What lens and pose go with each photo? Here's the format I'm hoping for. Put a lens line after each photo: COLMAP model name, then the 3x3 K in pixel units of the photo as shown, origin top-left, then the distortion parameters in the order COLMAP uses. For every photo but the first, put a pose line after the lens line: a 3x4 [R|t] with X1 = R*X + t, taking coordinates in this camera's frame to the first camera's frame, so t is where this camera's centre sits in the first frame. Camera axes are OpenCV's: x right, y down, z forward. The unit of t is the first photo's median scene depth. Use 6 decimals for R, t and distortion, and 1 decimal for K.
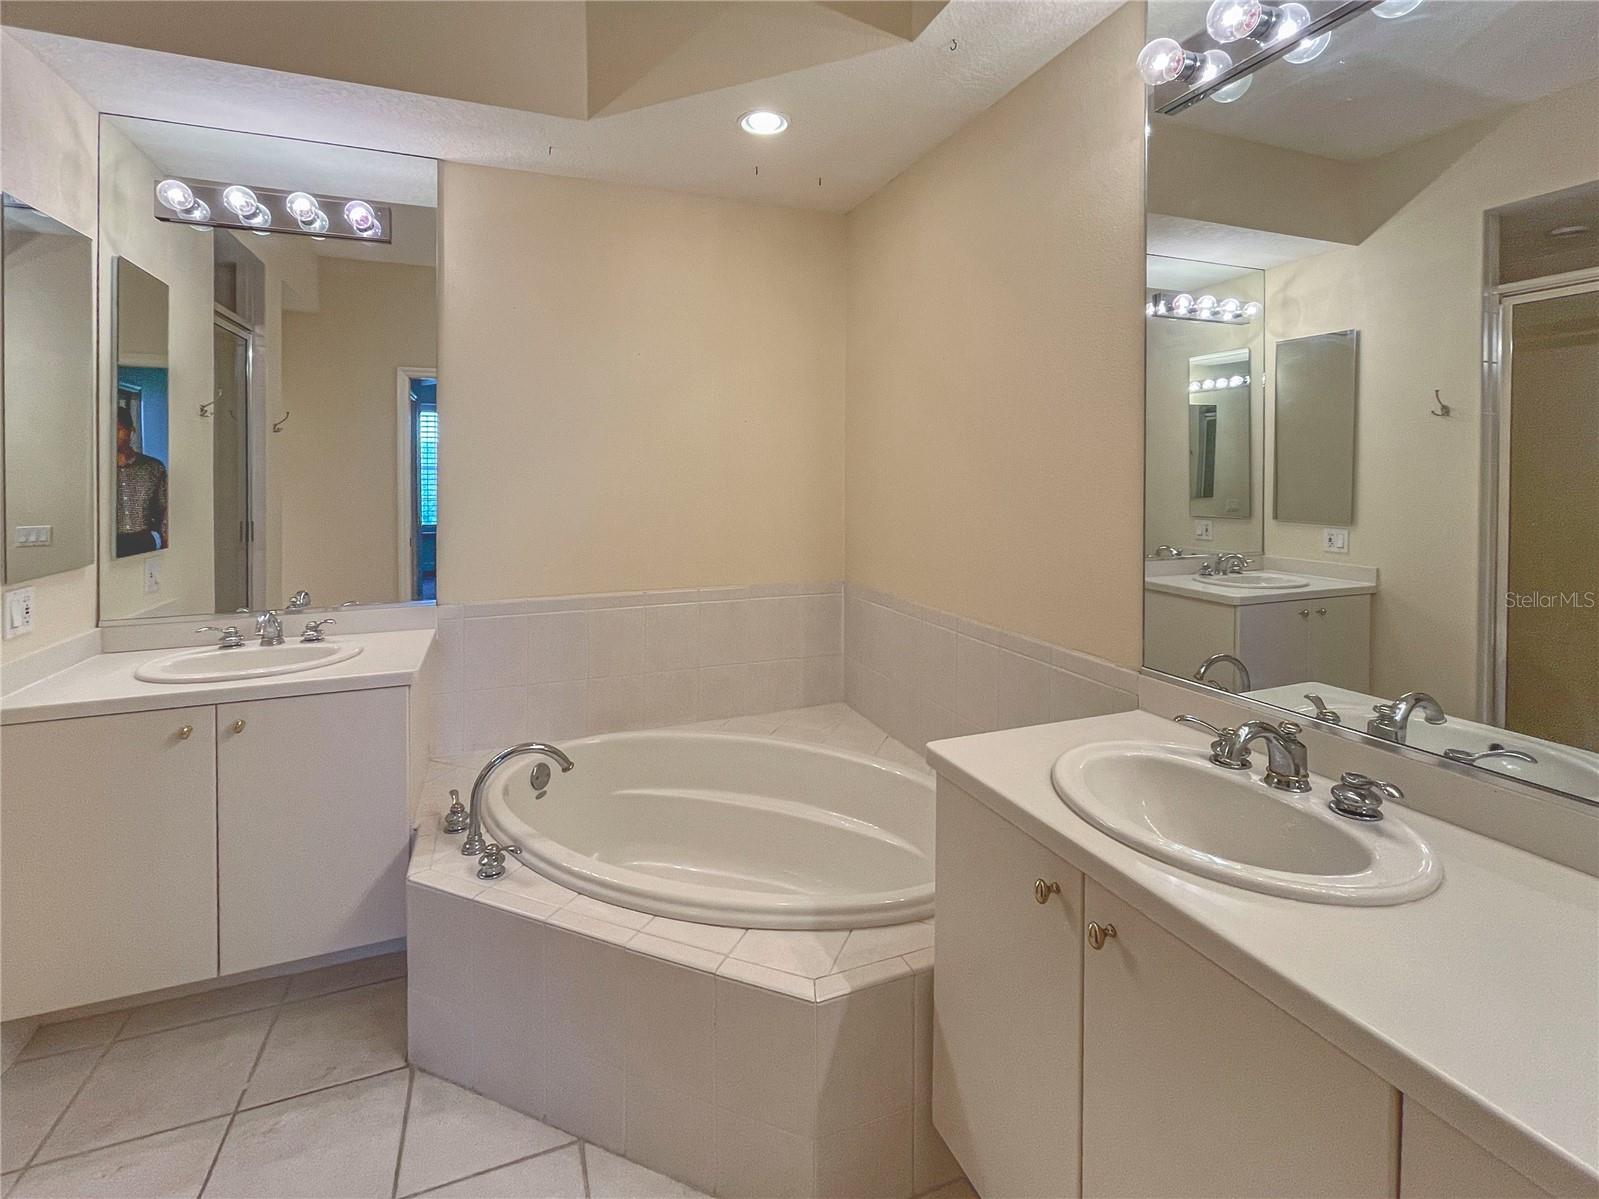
lens RADIAL K [[646.7, 0, 775.0], [0, 646.7, 601.3], [0, 0, 1]] dist [-0.001016, -0.000283]
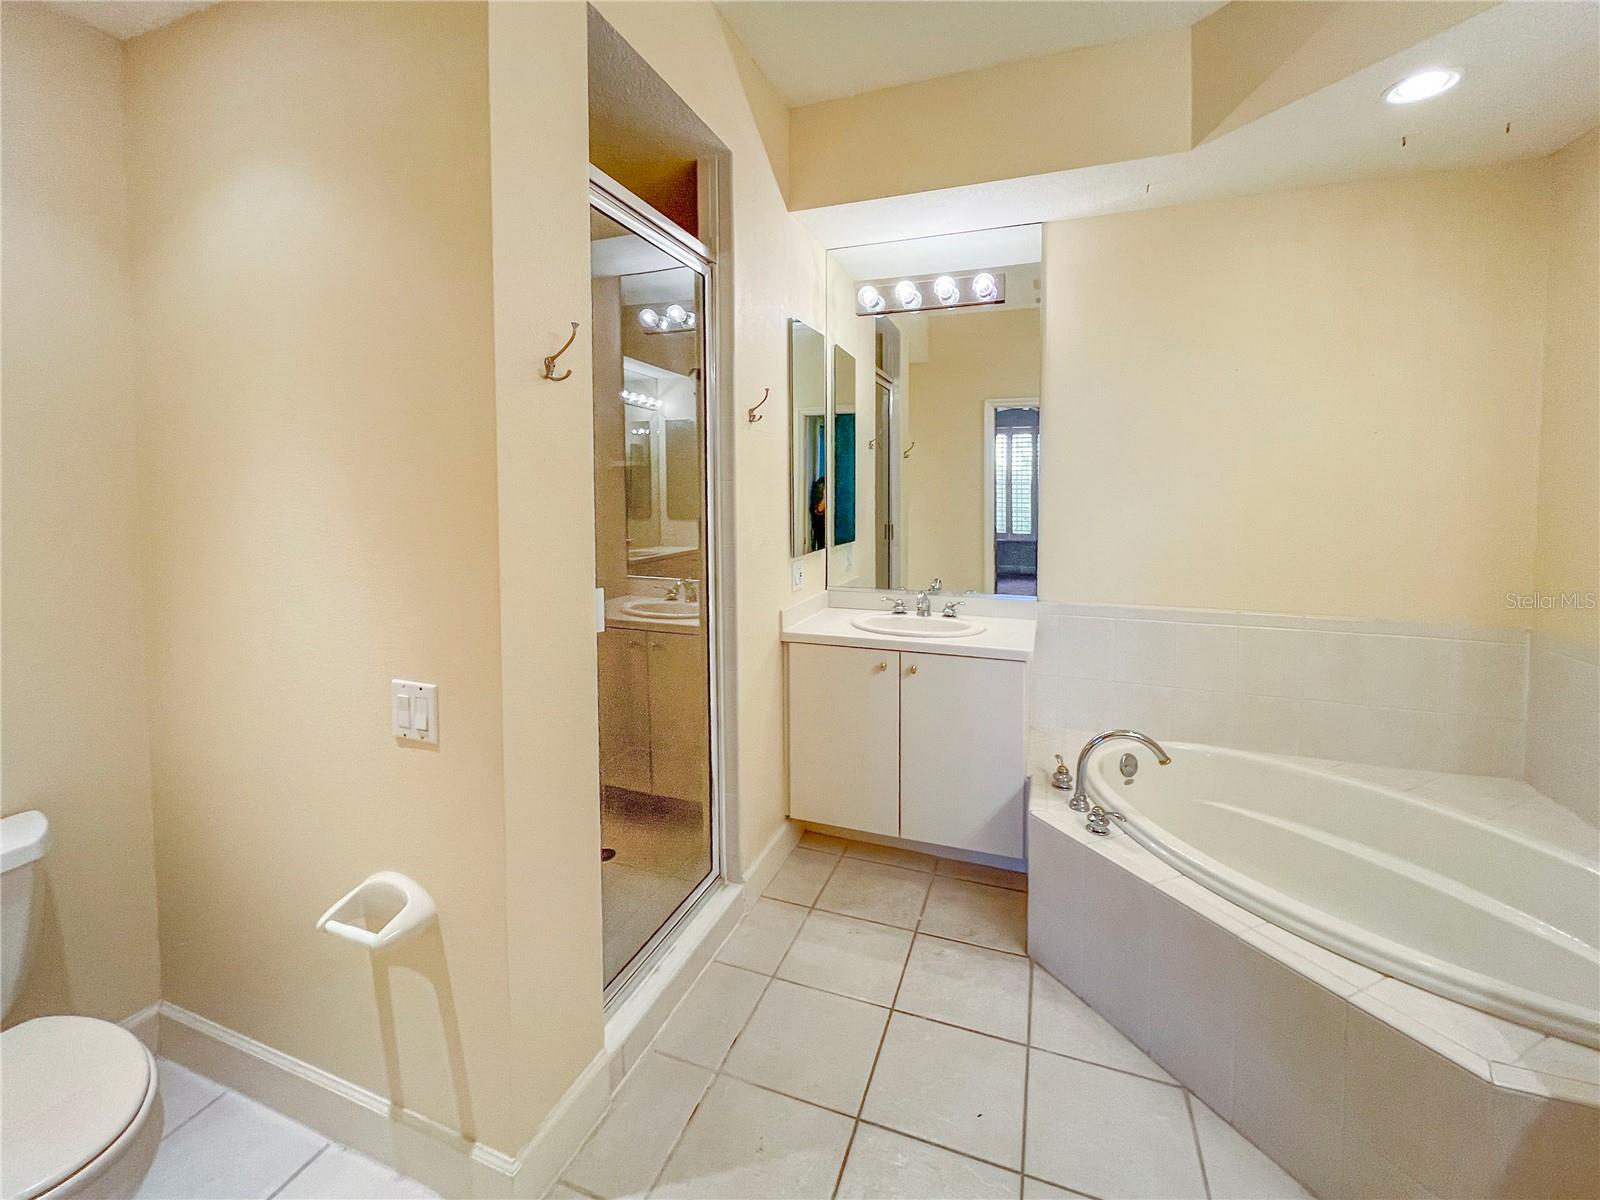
lens RADIAL K [[672.9, 0, 798.5], [0, 672.9, 555.6], [0, 0, 1]] dist [-0.000455, -0.000467]
pose [[0.768506, 0.067787, -0.636241, -0.097158], [-0.124572, 0.991196, -0.044864, 0.041545], [0.627599, 0.113736, 0.770185, -0.293388]]
